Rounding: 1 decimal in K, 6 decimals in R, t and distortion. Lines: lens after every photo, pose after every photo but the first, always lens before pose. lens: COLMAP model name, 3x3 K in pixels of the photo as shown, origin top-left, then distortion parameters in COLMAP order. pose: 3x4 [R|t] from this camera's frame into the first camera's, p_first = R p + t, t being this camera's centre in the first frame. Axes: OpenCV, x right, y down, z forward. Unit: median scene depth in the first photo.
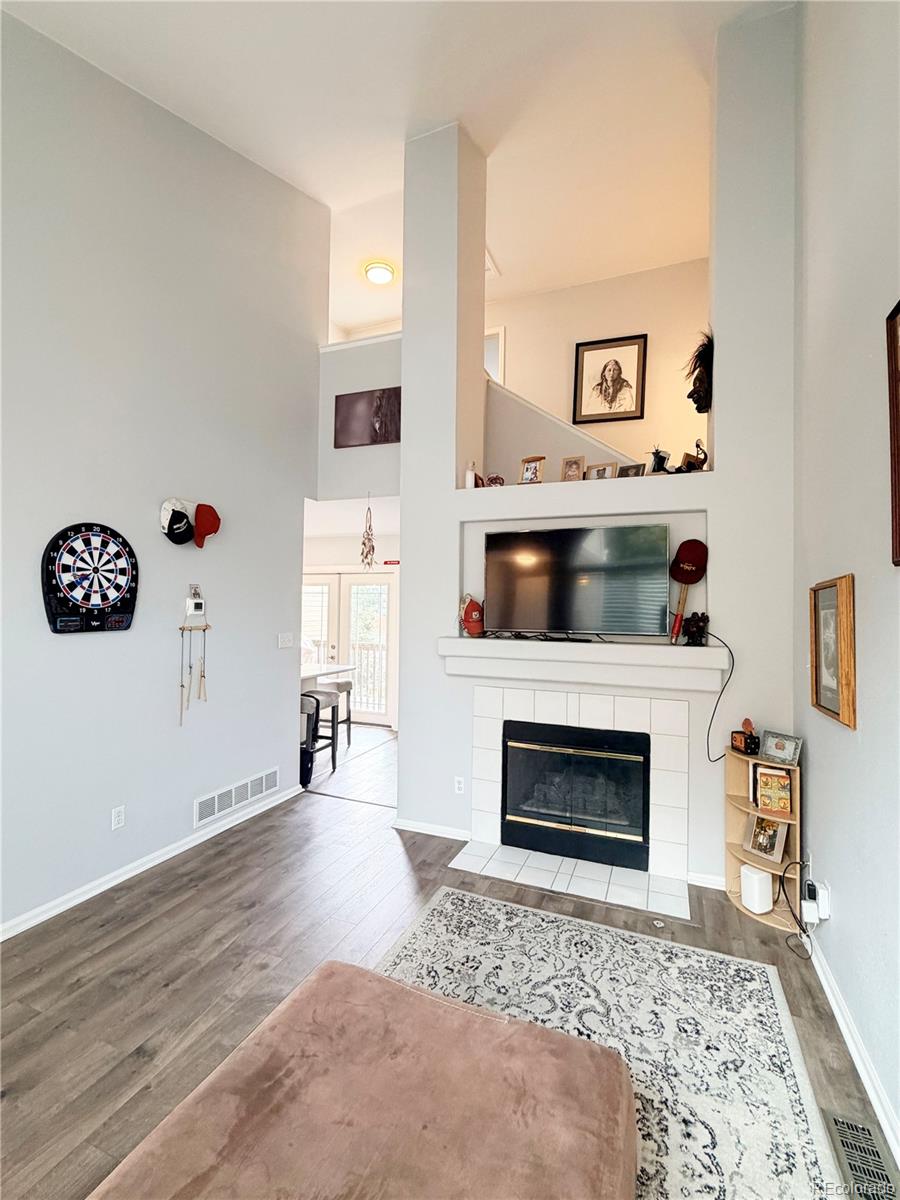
lens RADIAL K [[533.0, 0, 451.4], [0, 533.0, 598.0], [0, 0, 1]] dist [0.000007, -0.000377]
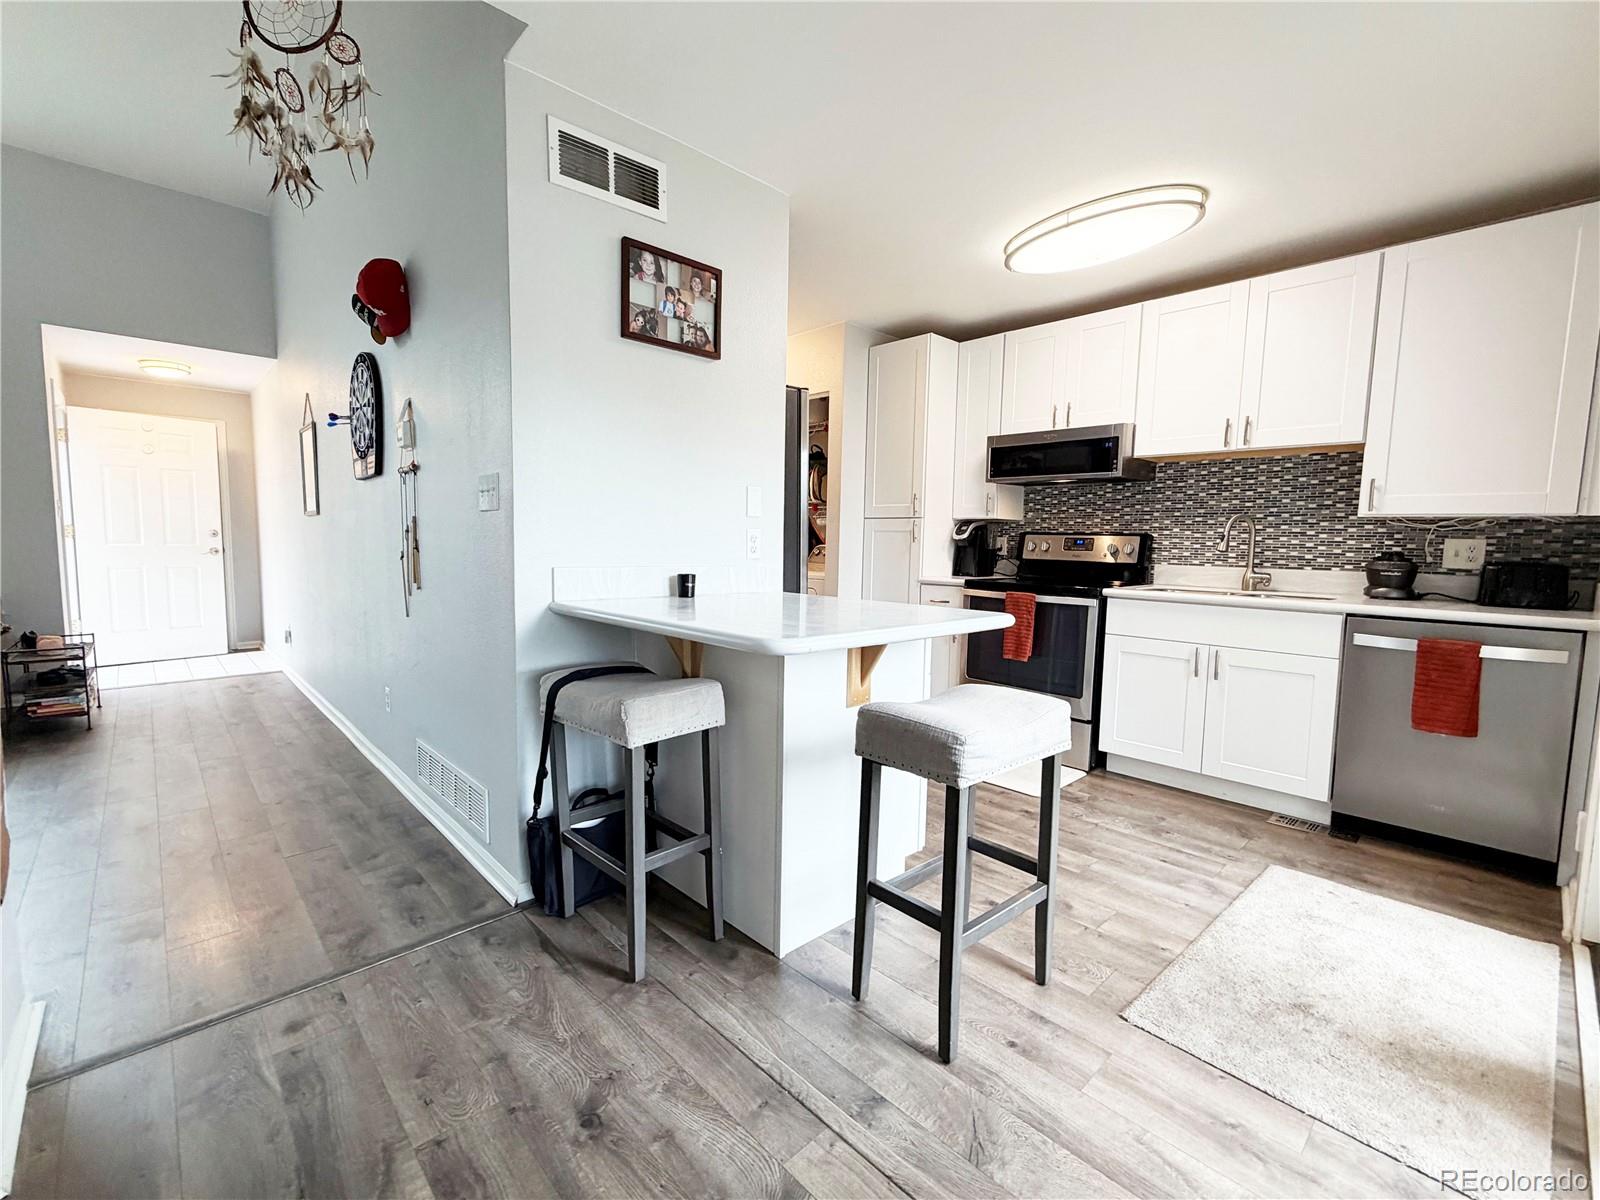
lens RADIAL K [[694.5, 0, 798.0], [0, 694.5, 601.8], [0, 0, 1]] dist [-0.001555, 0.000000]
pose [[-0.415741, 0.059722, -0.907520, 0.106864], [-0.005422, 0.997661, 0.068138, 0.204573], [0.909467, 0.033248, -0.414445, 2.345106]]
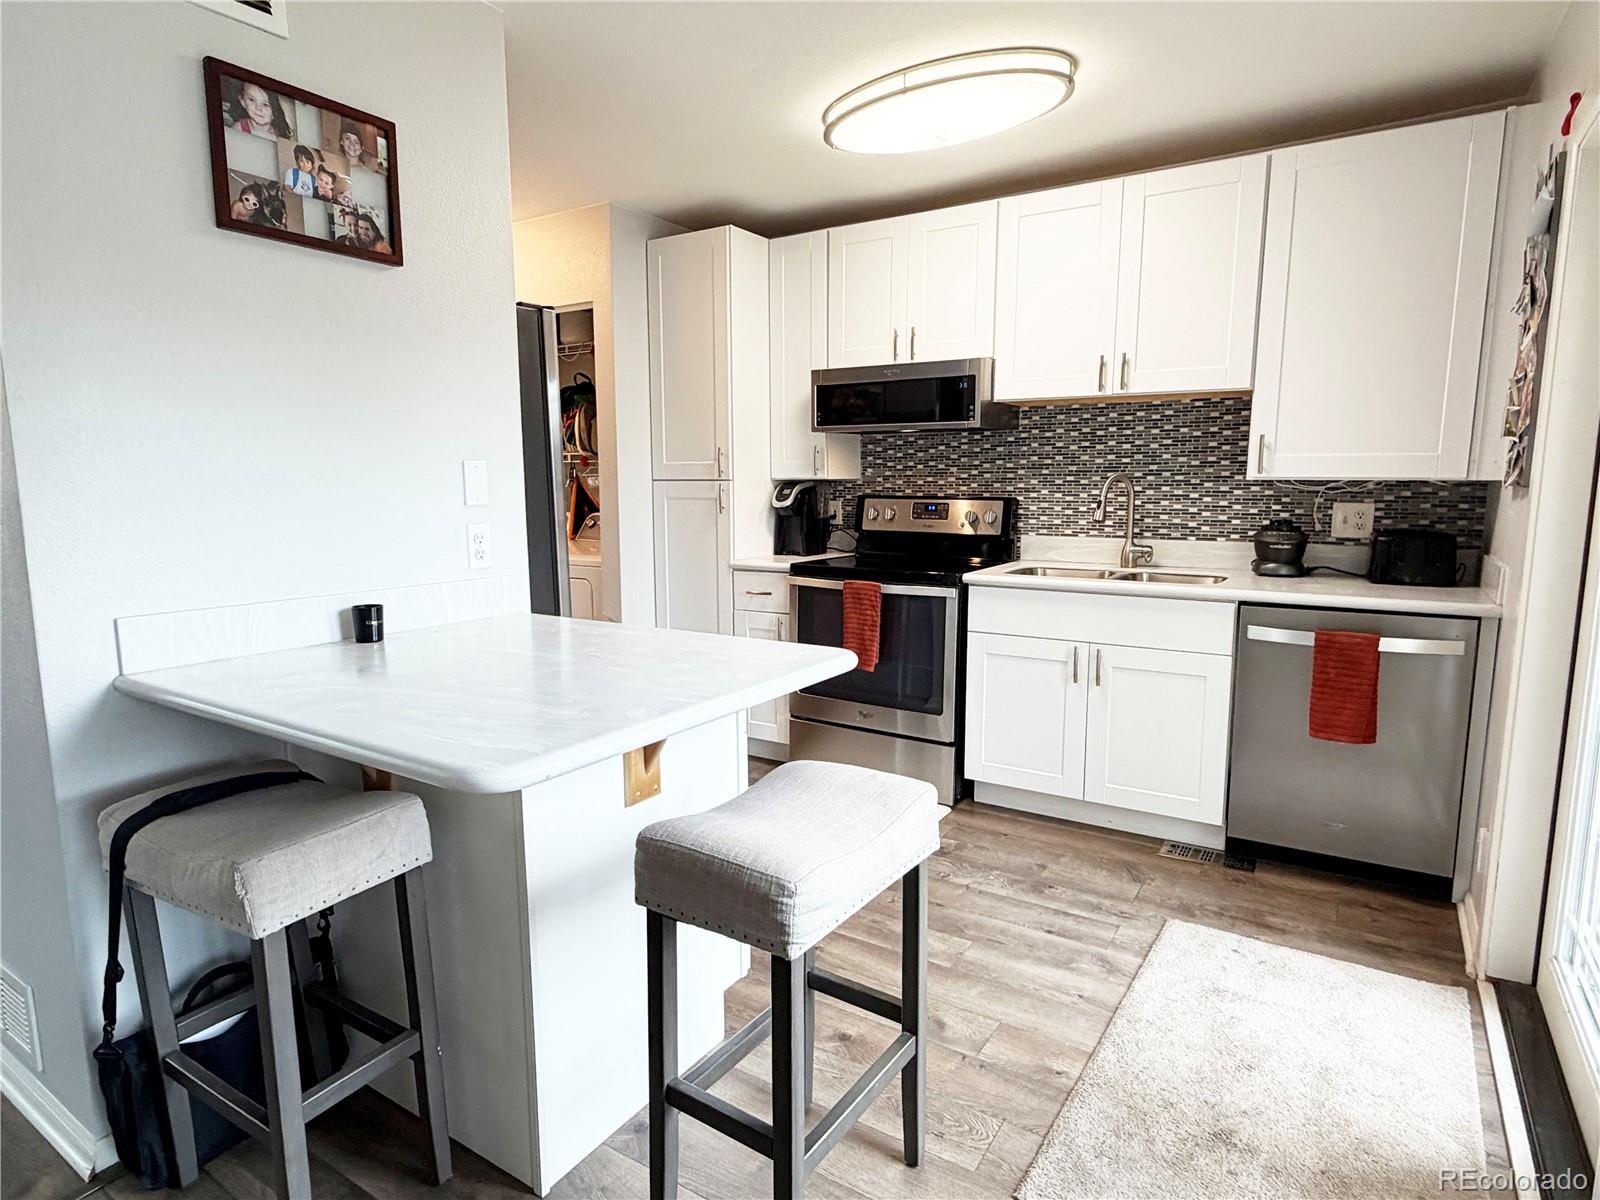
lens RADIAL K [[888.5, 0, 796.6], [0, 888.5, 602.3], [0, 0, 1]] dist [0.001534, -0.000263]
pose [[-0.186573, 0.123375, -0.974664, -0.000418], [0.021625, 0.992359, 0.121475, 0.143721], [0.982203, 0.001587, -0.187815, 2.329931]]
